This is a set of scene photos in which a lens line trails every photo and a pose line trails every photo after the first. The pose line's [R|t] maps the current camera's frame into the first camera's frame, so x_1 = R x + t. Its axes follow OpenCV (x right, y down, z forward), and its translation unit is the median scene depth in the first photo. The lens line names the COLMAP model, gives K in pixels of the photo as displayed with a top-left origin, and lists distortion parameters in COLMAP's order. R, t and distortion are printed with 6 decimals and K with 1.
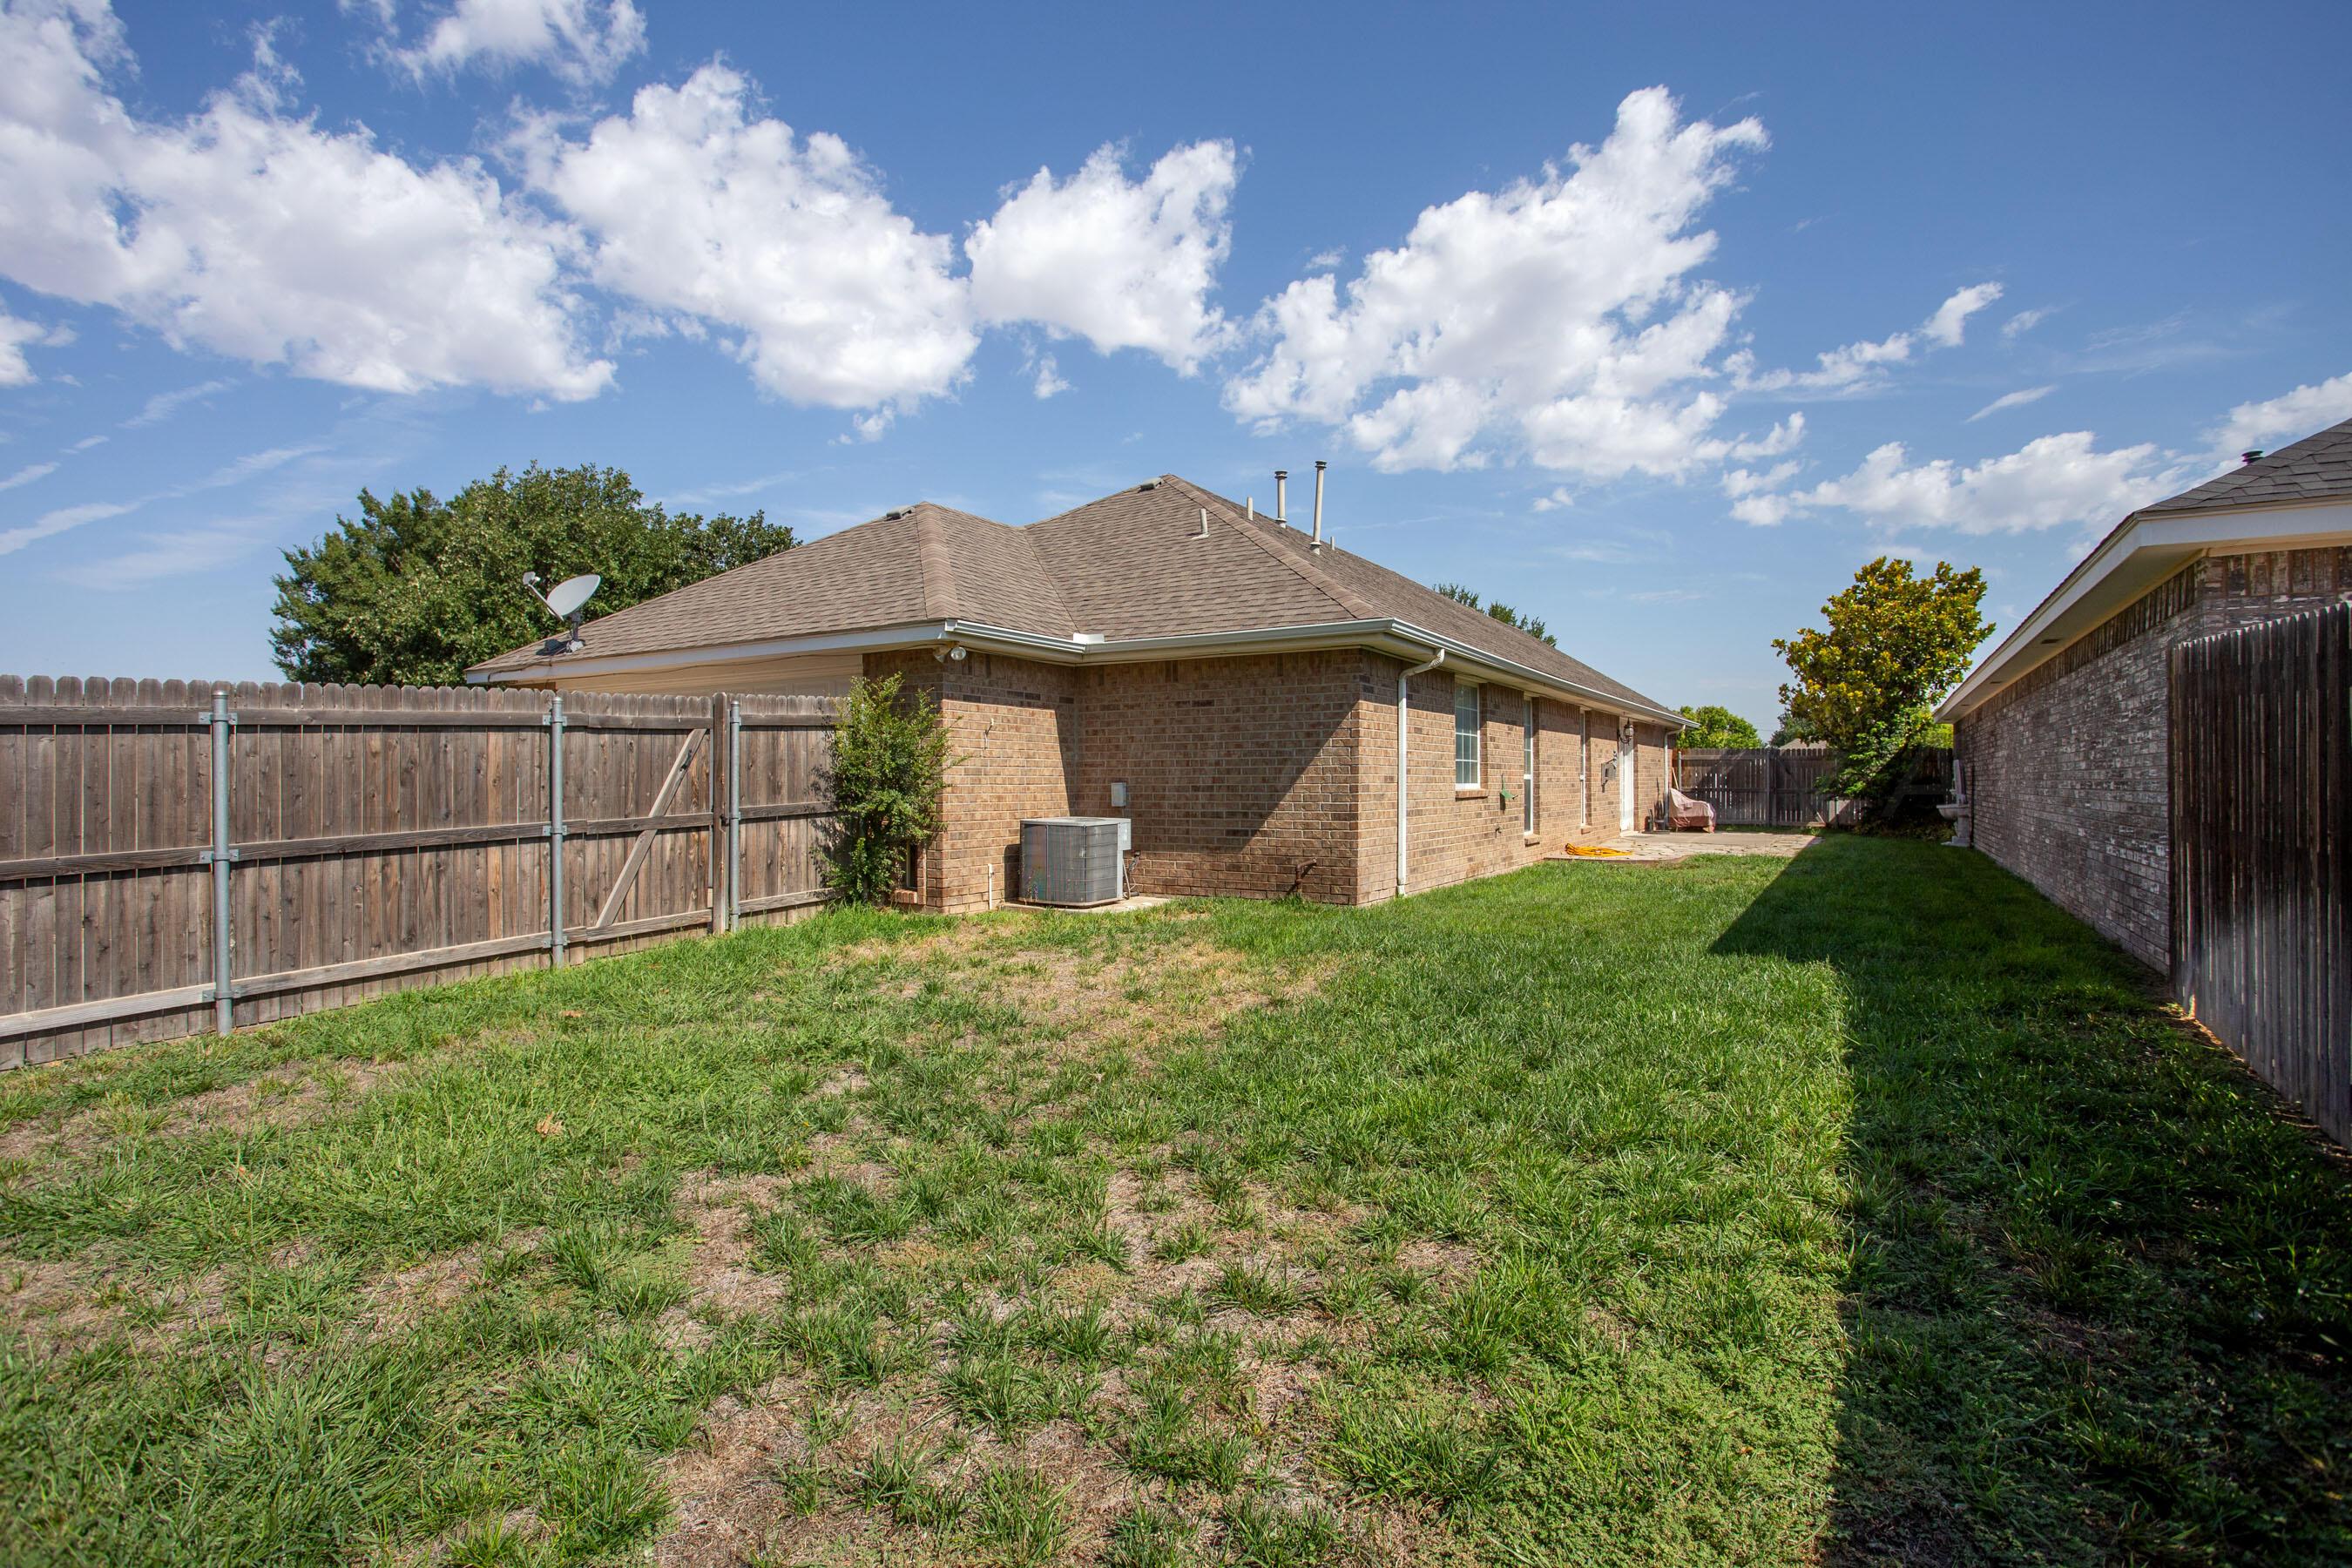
lens RADIAL K [[1144.5, 0, 1181.5], [0, 1144.5, 779.8], [0, 0, 1]] dist [-0.011692, 0.002214]
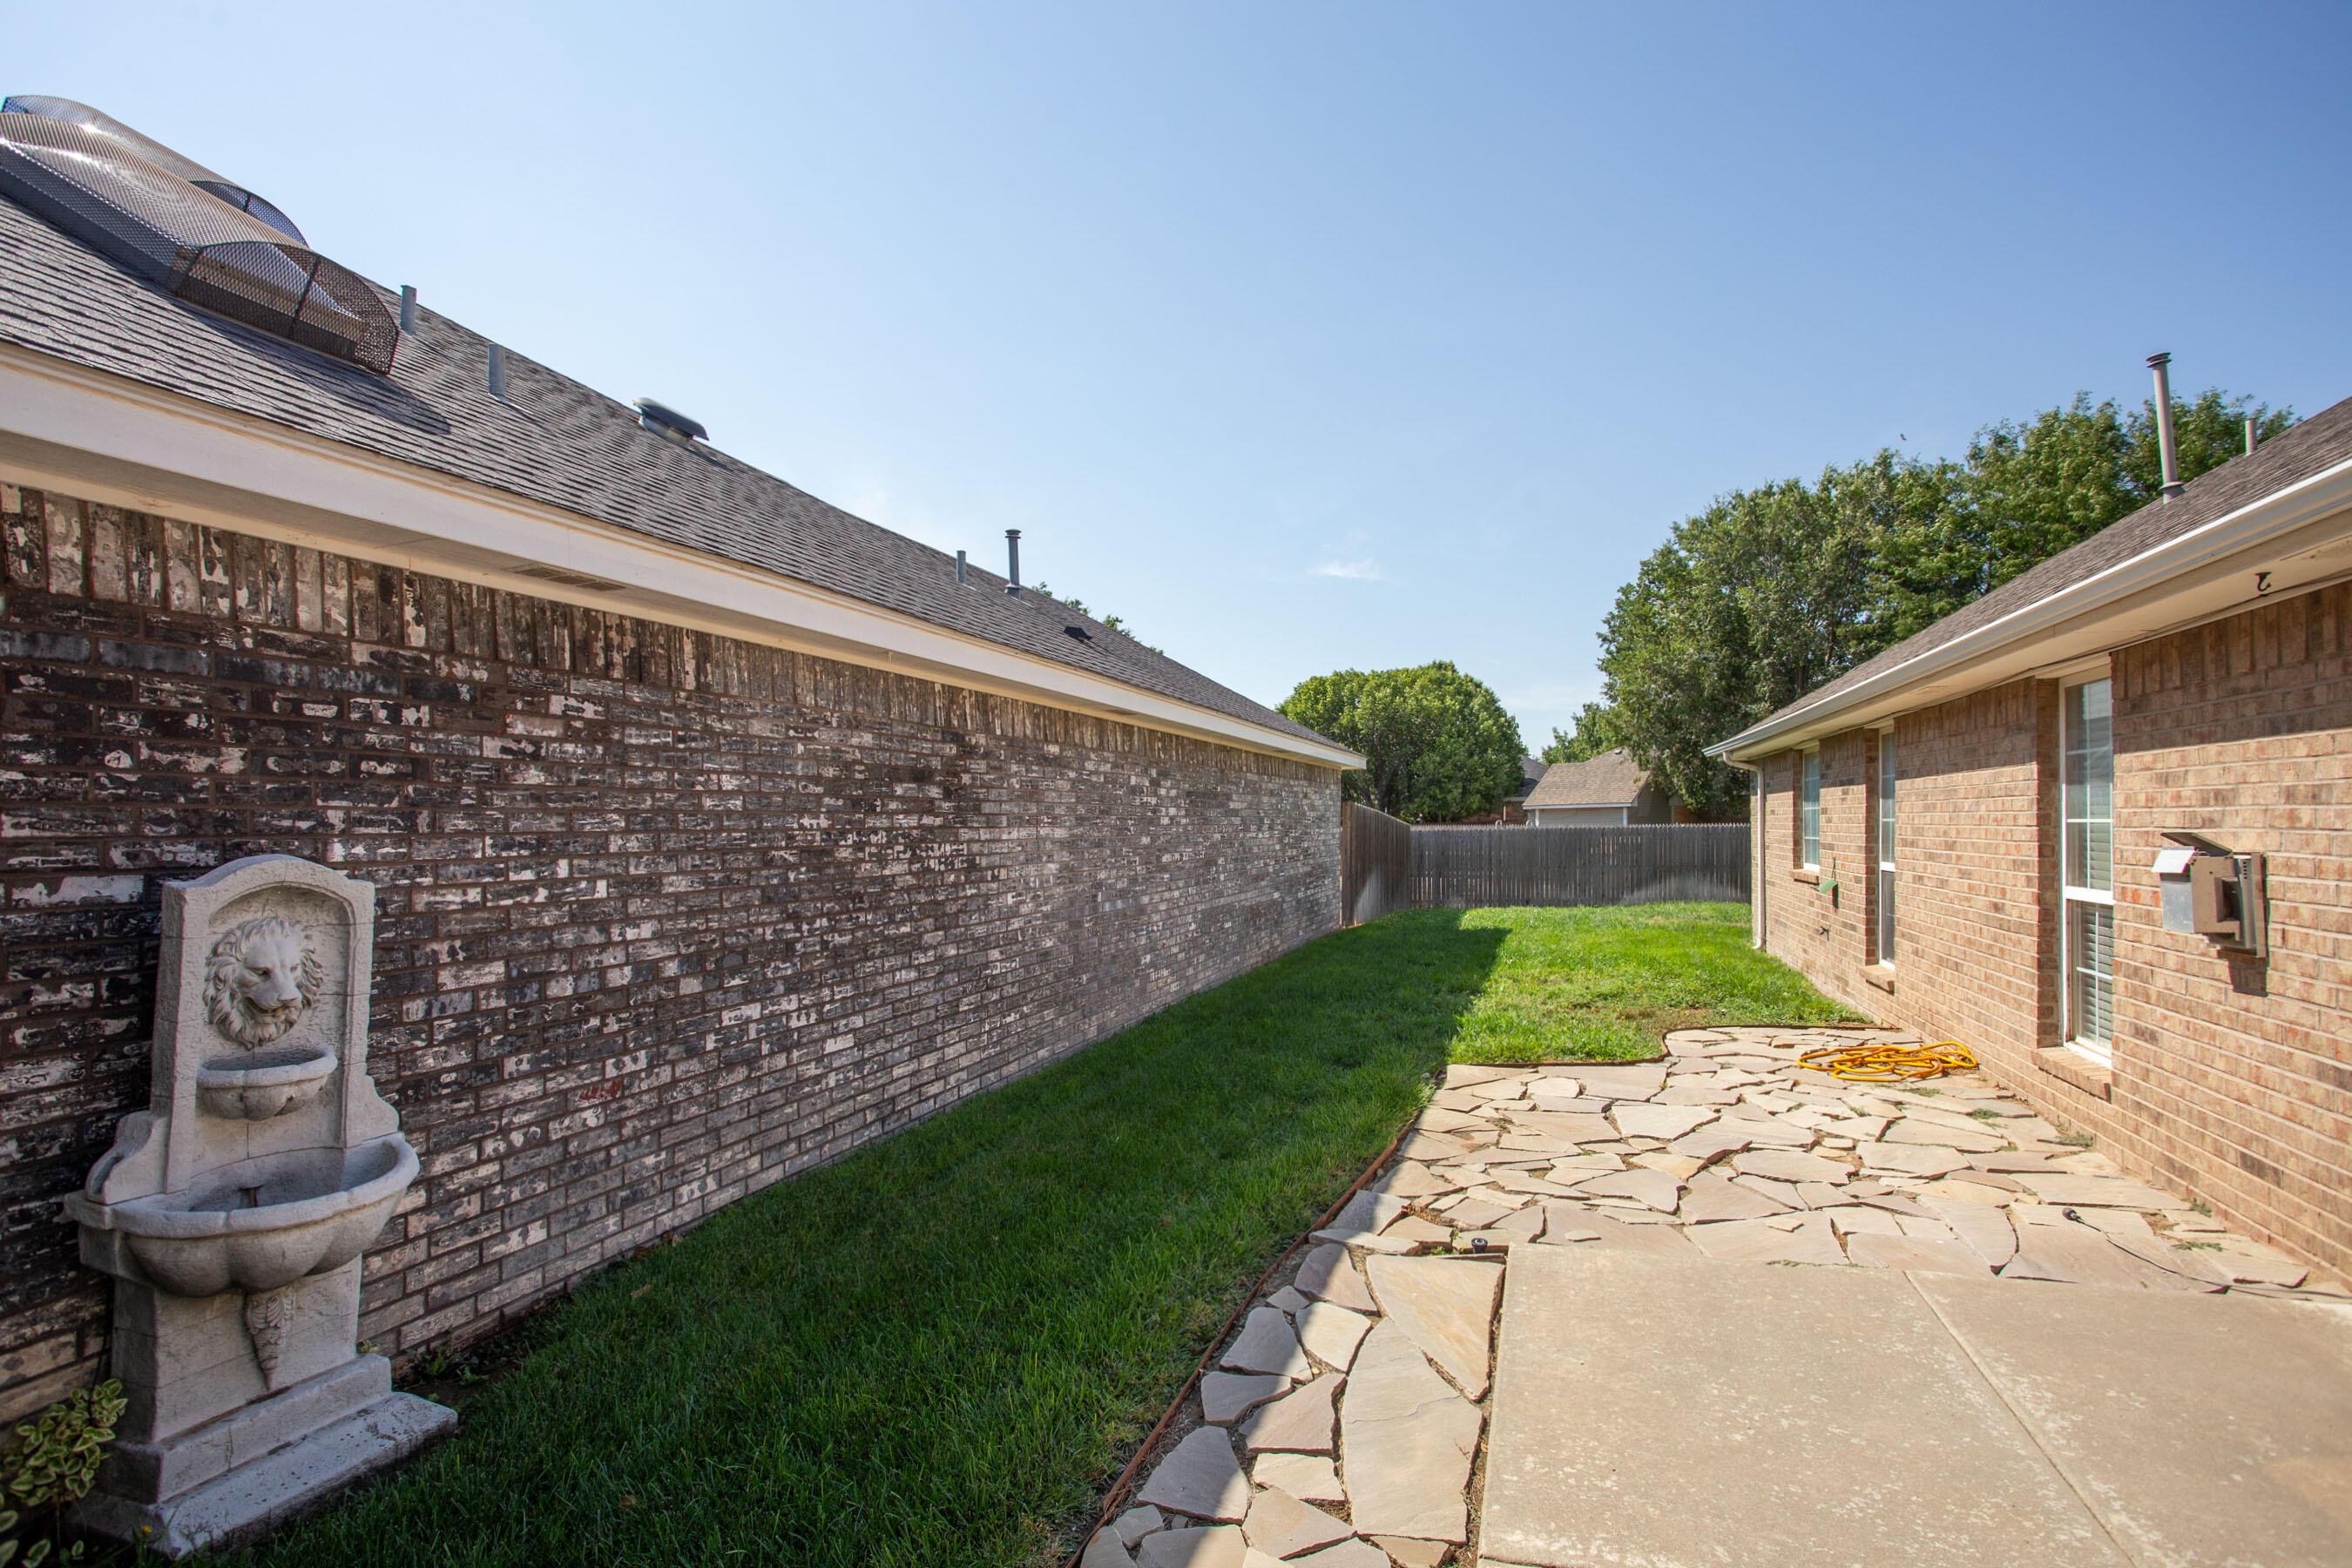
lens RADIAL K [[1144.5, 0, 1173.8], [0, 1144.5, 784.5], [0, 0, 1]] dist [-0.011692, 0.002214]
pose [[-0.974717, -0.001606, -0.223438, 0.903854], [0.005877, 0.999444, -0.032821, -0.031998], [0.223367, -0.033304, -0.974165, 1.714540]]
